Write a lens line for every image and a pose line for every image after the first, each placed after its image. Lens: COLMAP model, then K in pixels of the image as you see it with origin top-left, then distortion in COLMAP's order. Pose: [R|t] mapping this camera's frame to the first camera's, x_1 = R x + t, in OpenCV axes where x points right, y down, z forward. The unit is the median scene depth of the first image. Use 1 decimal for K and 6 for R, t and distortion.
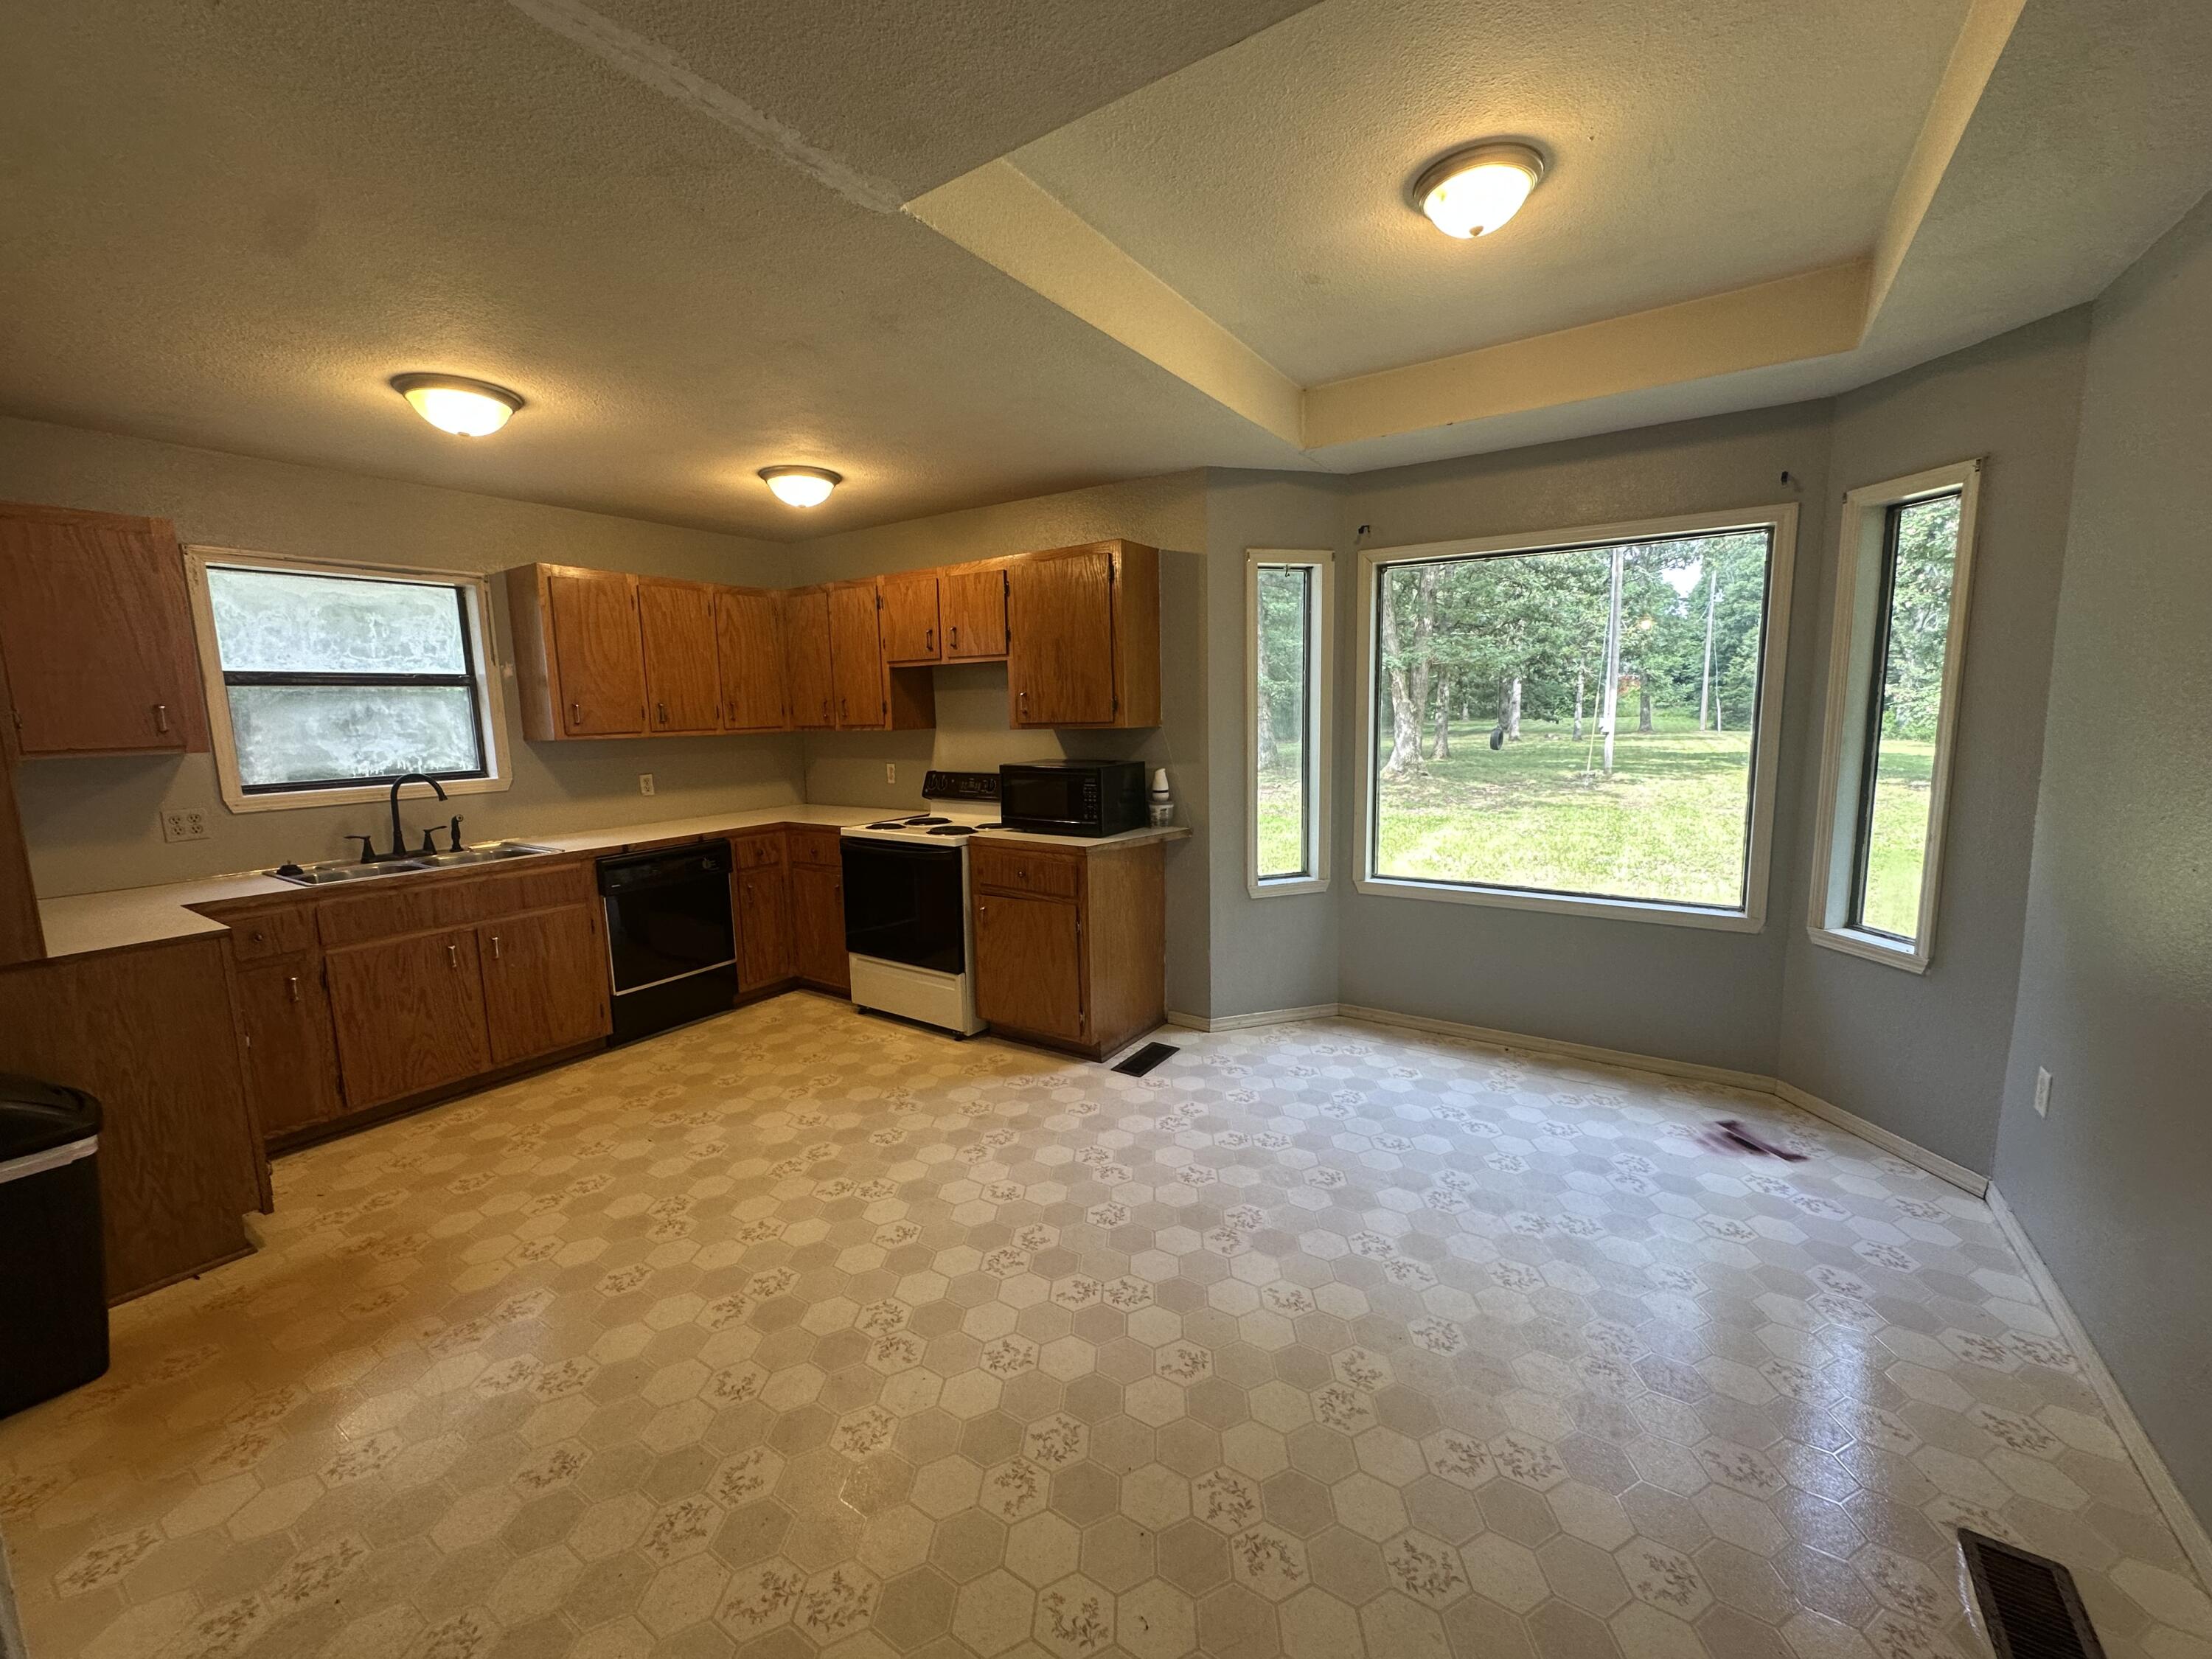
lens RADIAL K [[878.9, 0, 1098.8], [0, 878.9, 834.4], [0, 0, 1]] dist [-0.004573, 0.000678]
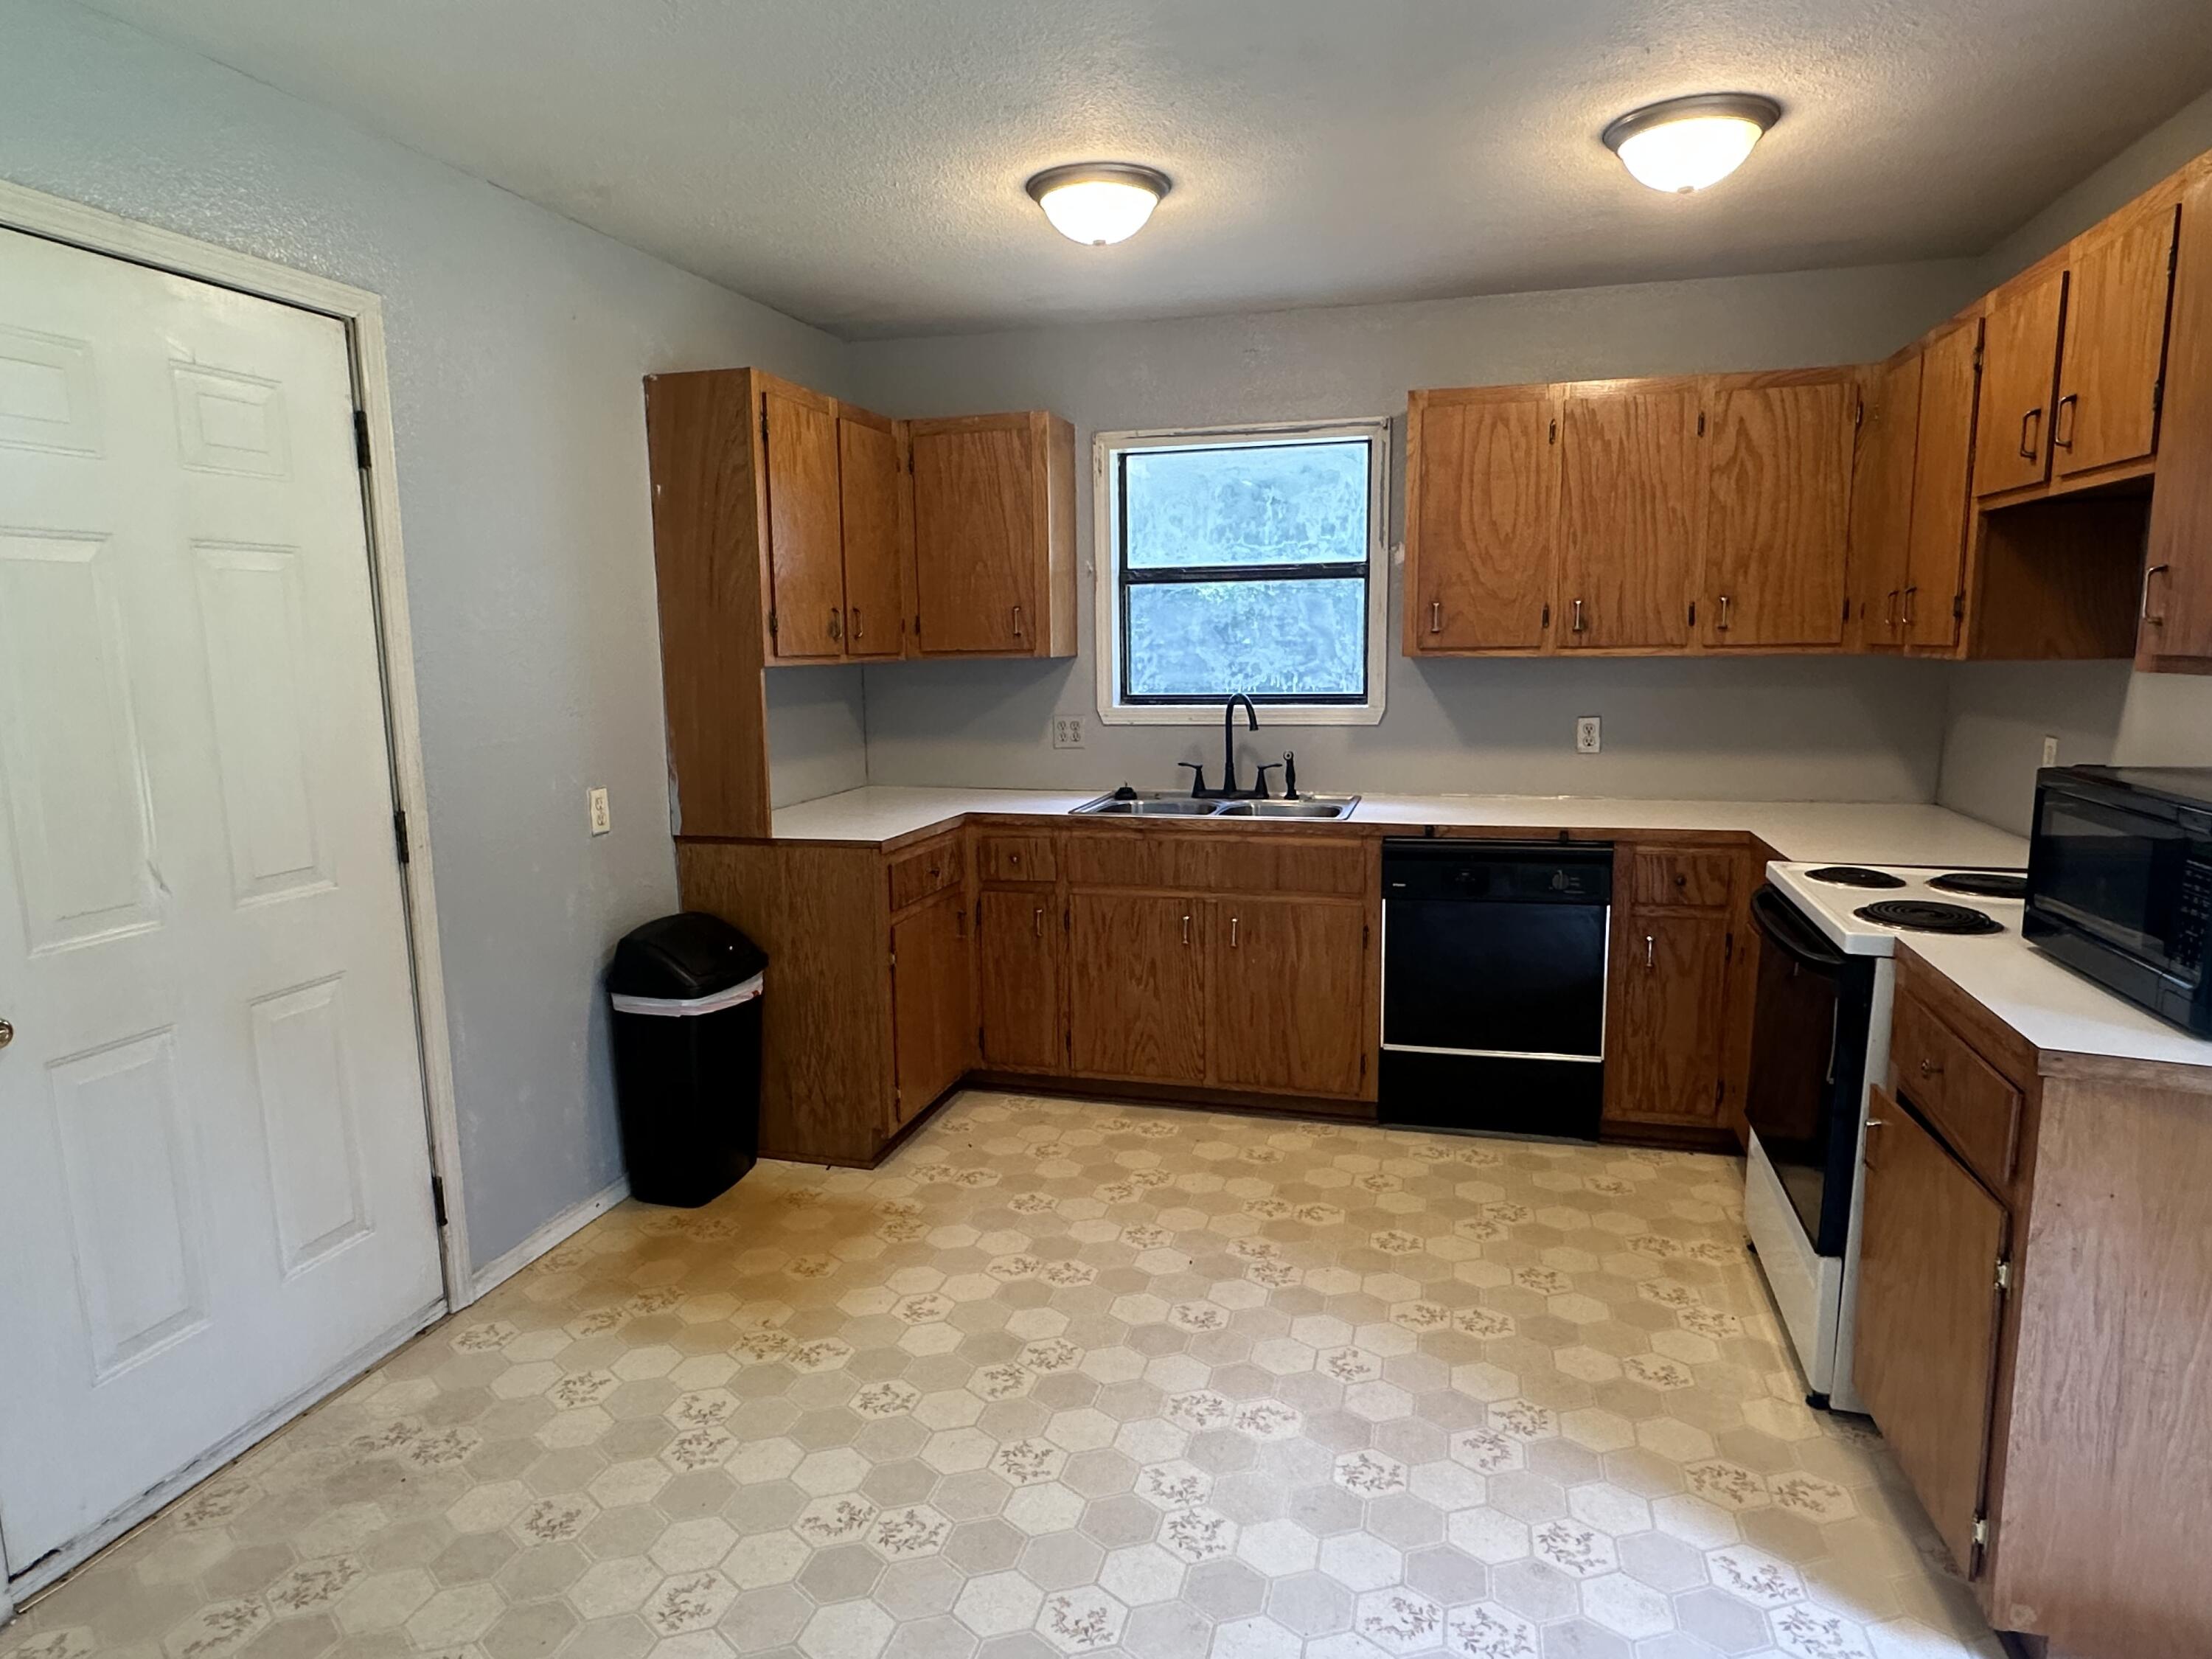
lens RADIAL K [[1327.8, 0, 1106.0], [0, 1327.8, 845.1], [0, 0, 1]] dist [-0.002928, -0.001120]
pose [[0.316263, 0.168564, -0.933576, 0.312366], [-0.127383, 0.982721, 0.134285, -0.079665], [0.940080, 0.076453, 0.332271, 0.500480]]
